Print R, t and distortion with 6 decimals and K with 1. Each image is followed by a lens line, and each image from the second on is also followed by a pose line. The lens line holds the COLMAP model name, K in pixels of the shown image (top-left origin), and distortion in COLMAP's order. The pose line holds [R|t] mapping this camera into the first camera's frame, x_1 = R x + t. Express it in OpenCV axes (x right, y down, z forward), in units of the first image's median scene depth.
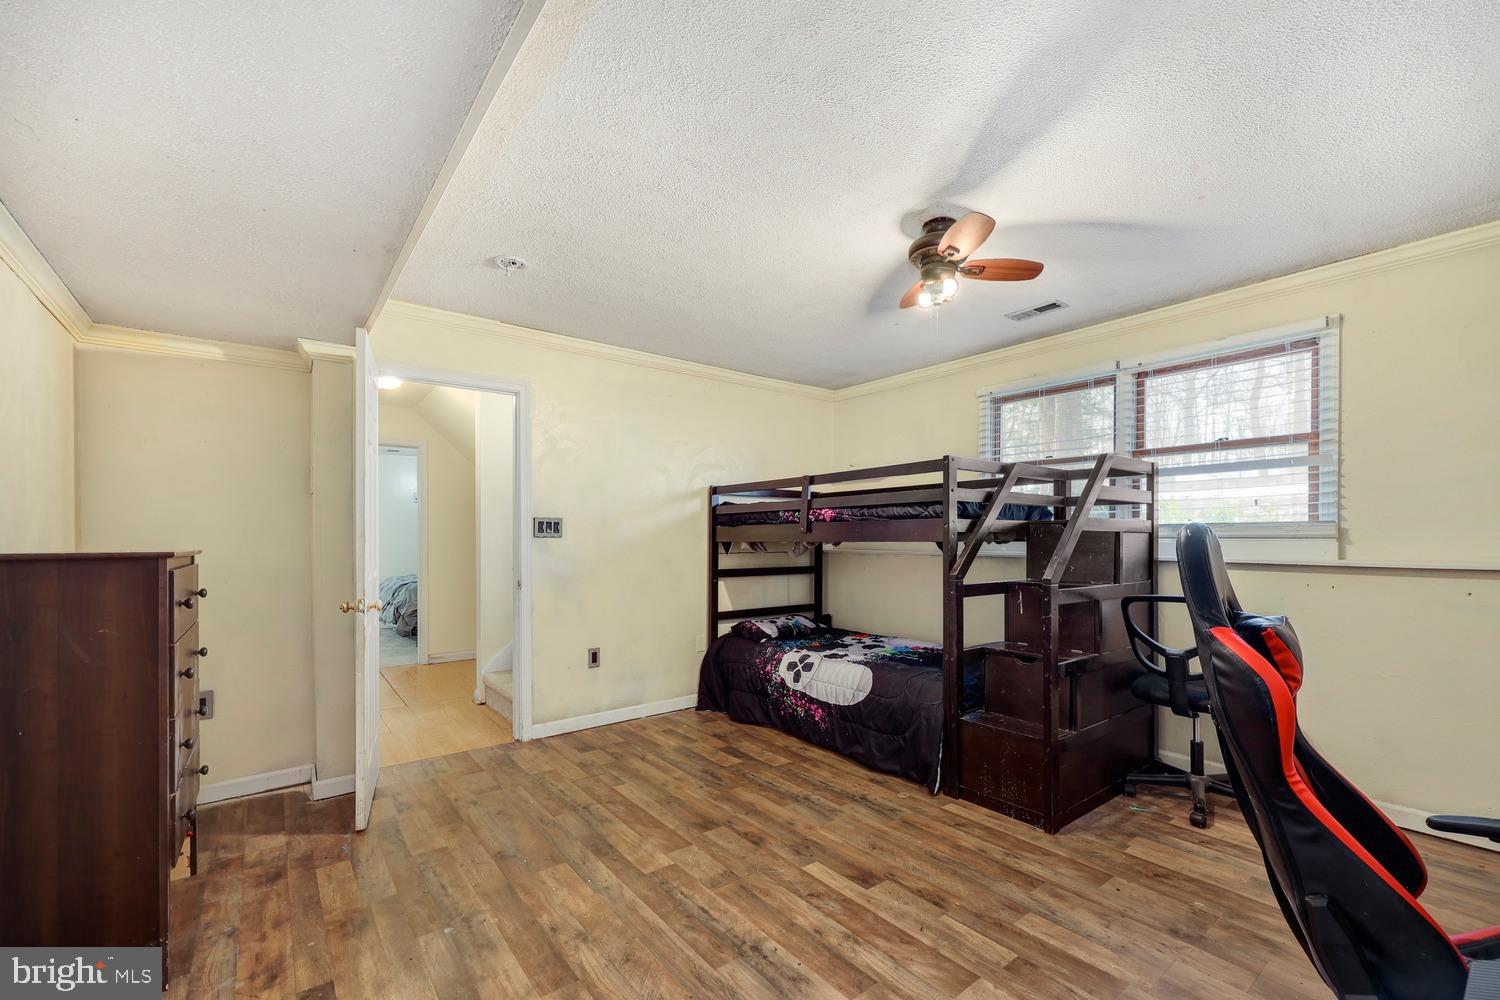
lens RADIAL K [[618.3, 0, 763.8], [0, 618.3, 540.6], [0, 0, 1]] dist [0.000967, 0.000304]
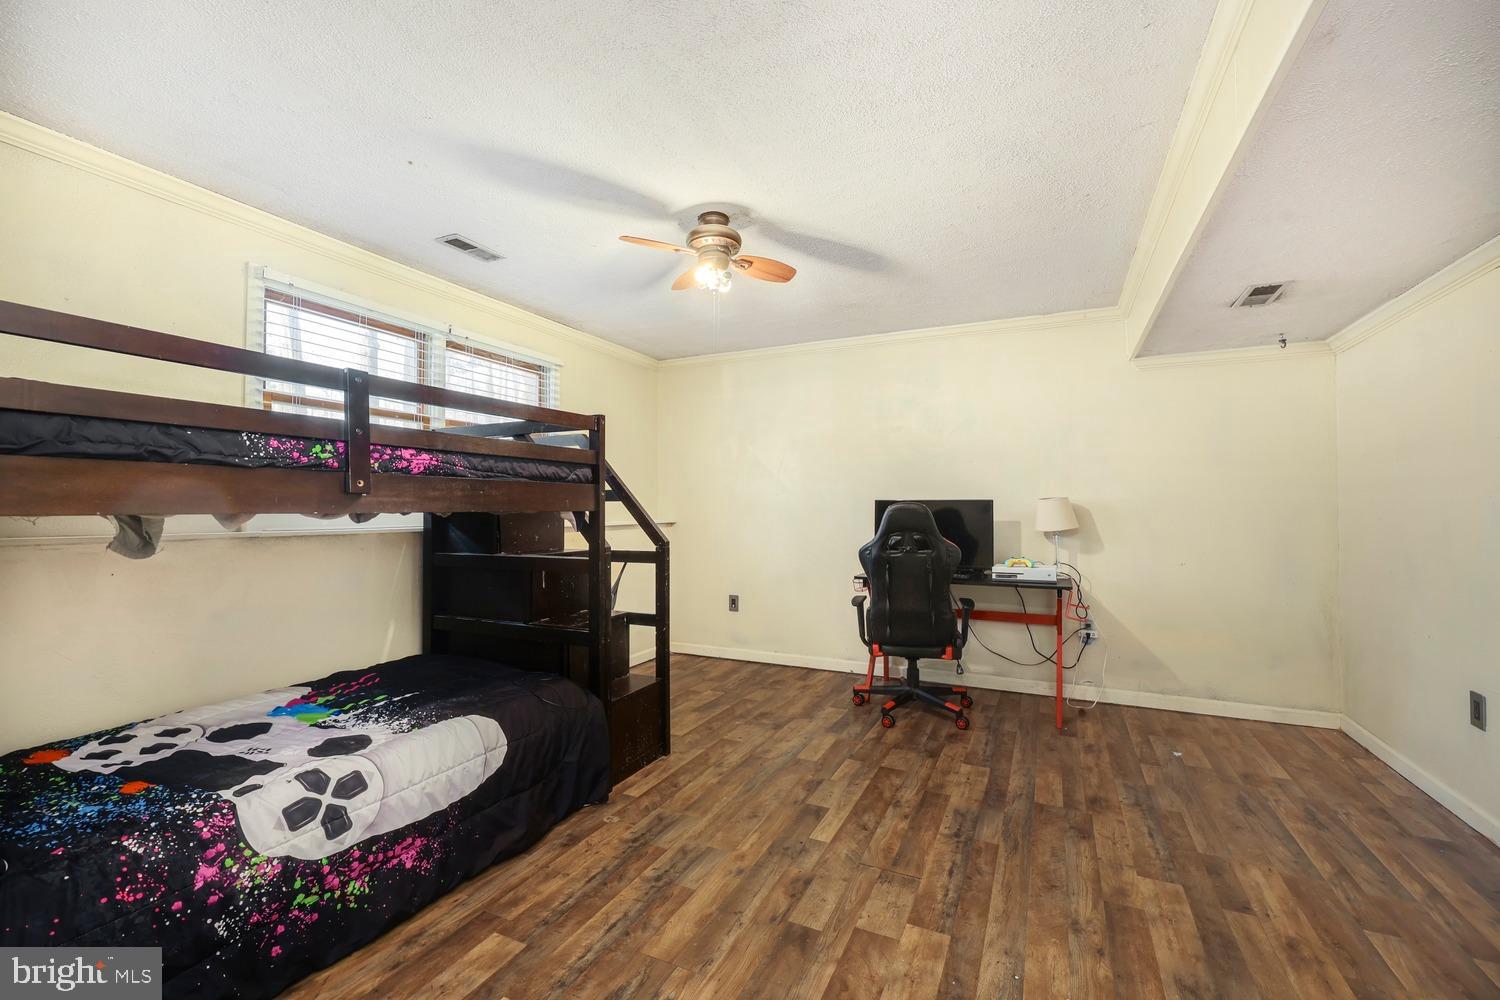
lens RADIAL K [[618.3, 0, 752.1], [0, 618.3, 500.8], [0, 0, 1]] dist [0.000967, 0.000304]
pose [[-0.424194, 0.016483, 0.905421, -0.675197], [0.006476, 0.999864, -0.015168, 0.002158], [-0.905548, -0.000570, -0.424243, 1.315376]]
